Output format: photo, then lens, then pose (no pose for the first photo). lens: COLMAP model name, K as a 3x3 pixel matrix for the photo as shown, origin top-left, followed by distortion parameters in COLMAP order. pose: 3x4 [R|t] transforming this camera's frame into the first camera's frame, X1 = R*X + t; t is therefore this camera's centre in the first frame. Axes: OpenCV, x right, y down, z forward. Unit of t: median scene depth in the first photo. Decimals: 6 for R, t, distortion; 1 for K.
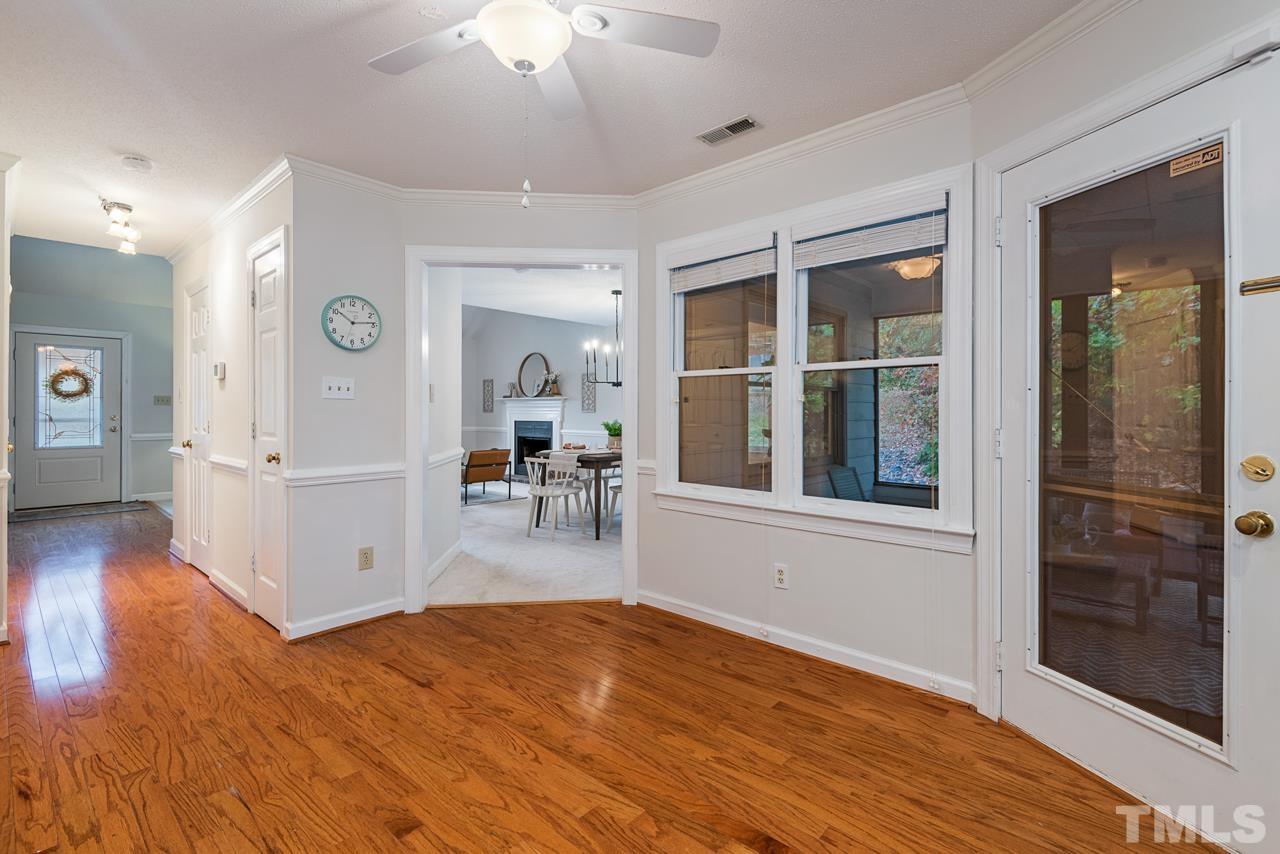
lens RADIAL K [[588.6, 0, 635.6], [0, 588.6, 416.3], [0, 0, 1]] dist [0.001741, -0.000127]
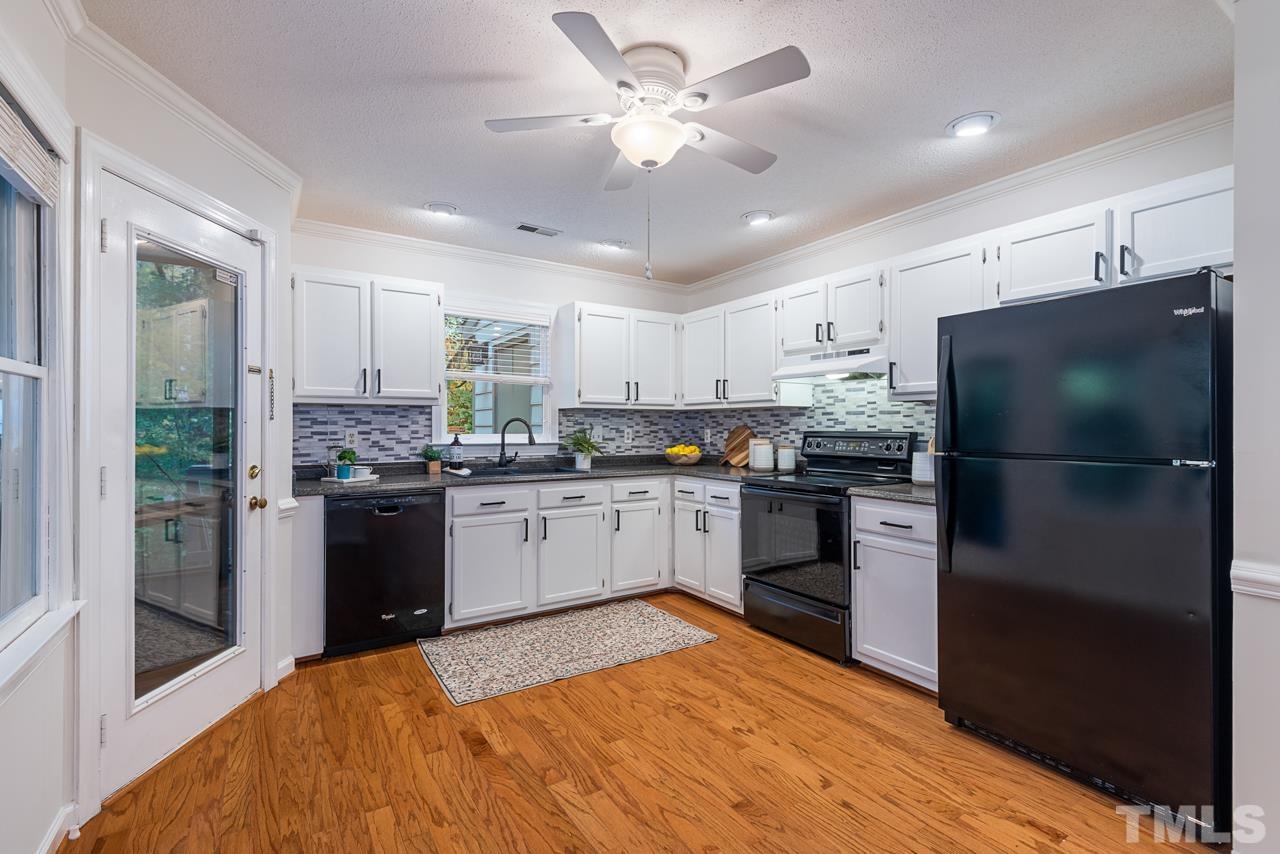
lens RADIAL K [[582.0, 0, 640.0], [0, 582.0, 427.0], [0, 0, 1]] dist [-0.001059, -0.000800]
pose [[-0.967492, -0.005161, 0.252849, -0.422498], [-0.003346, 0.999965, 0.007607, -0.055243], [-0.252879, 0.006514, -0.967476, 1.926932]]
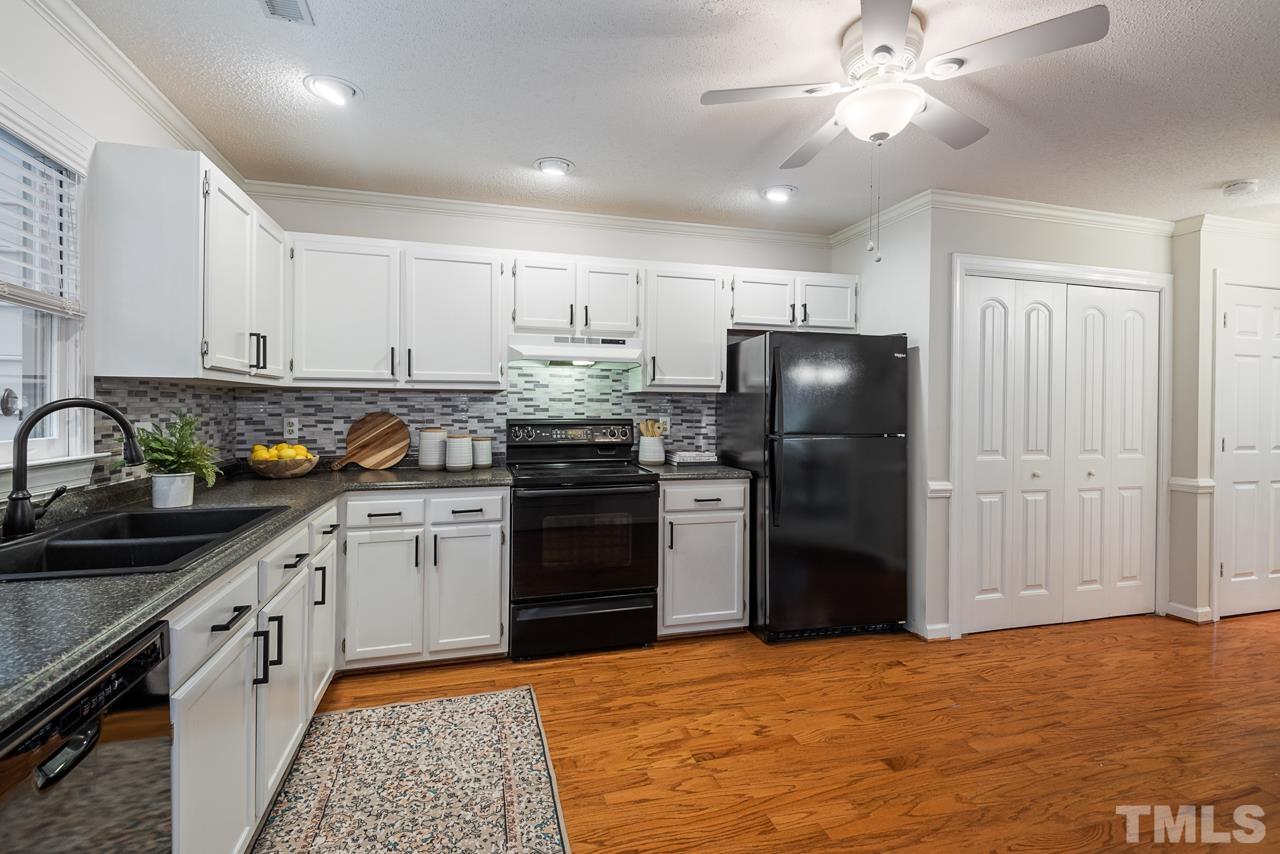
lens RADIAL K [[584.8, 0, 644.1], [0, 584.8, 406.6], [0, 0, 1]] dist [0.014268, -0.000911]
pose [[-0.520204, -0.007721, -0.854007, 0.895326], [-0.012511, 0.999921, -0.001419, -0.068557], [0.853951, 0.009947, -0.520259, 1.068213]]
